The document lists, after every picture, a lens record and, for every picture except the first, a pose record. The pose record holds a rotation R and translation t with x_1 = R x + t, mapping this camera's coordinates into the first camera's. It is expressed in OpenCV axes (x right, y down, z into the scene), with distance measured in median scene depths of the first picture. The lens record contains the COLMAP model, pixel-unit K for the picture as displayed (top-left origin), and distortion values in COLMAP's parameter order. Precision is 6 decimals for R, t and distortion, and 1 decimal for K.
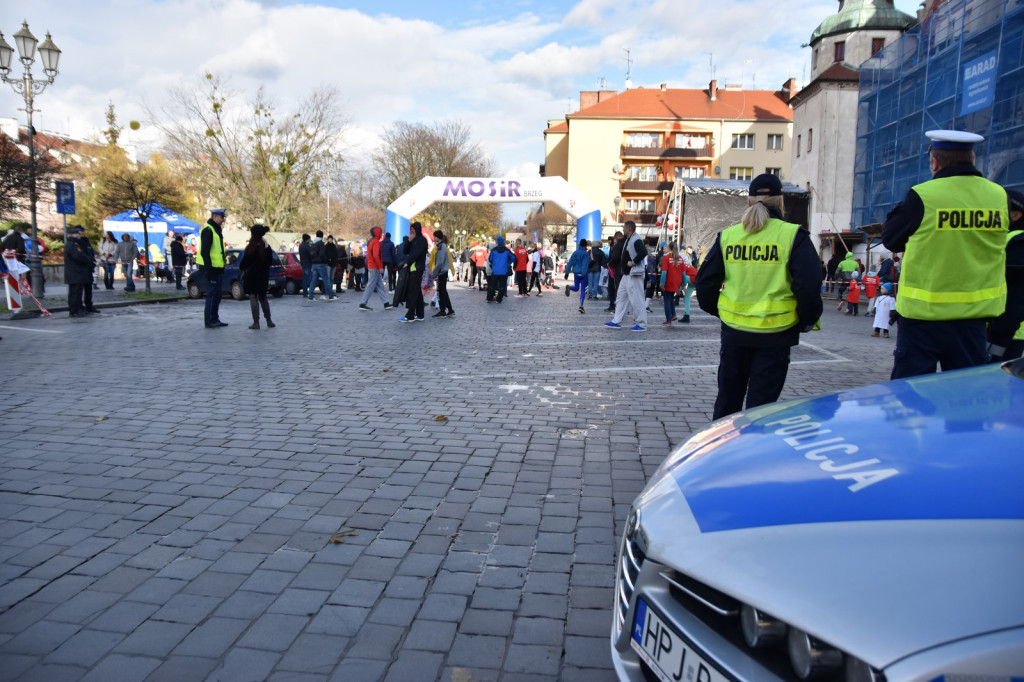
lens RADIAL K [[772.5, 0, 512.0], [0, 772.5, 341.0], [0, 0, 1]] dist [-0.119159, 0.125420]
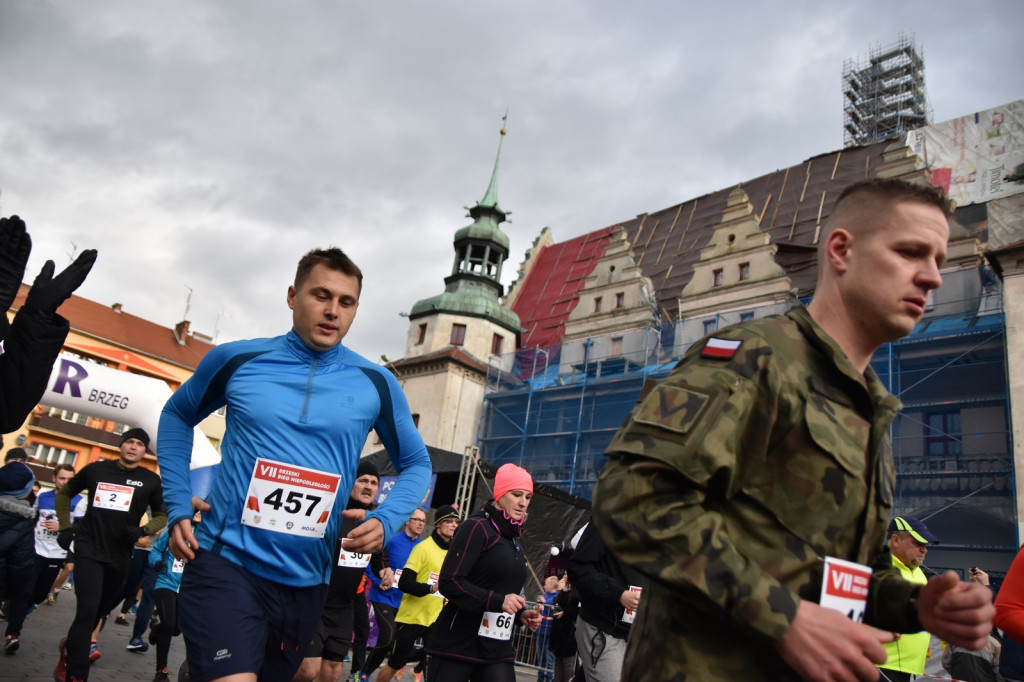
lens RADIAL K [[766.7, 0, 510.1], [0, 766.7, 345.9], [0, 0, 1]] dist [-0.120865, 0.122510]
pose [[0.617853, 0.321266, 0.717667, -0.141415], [-0.035105, 0.923082, -0.382998, -0.047617], [-0.785510, 0.211443, 0.581606, 0.466278]]
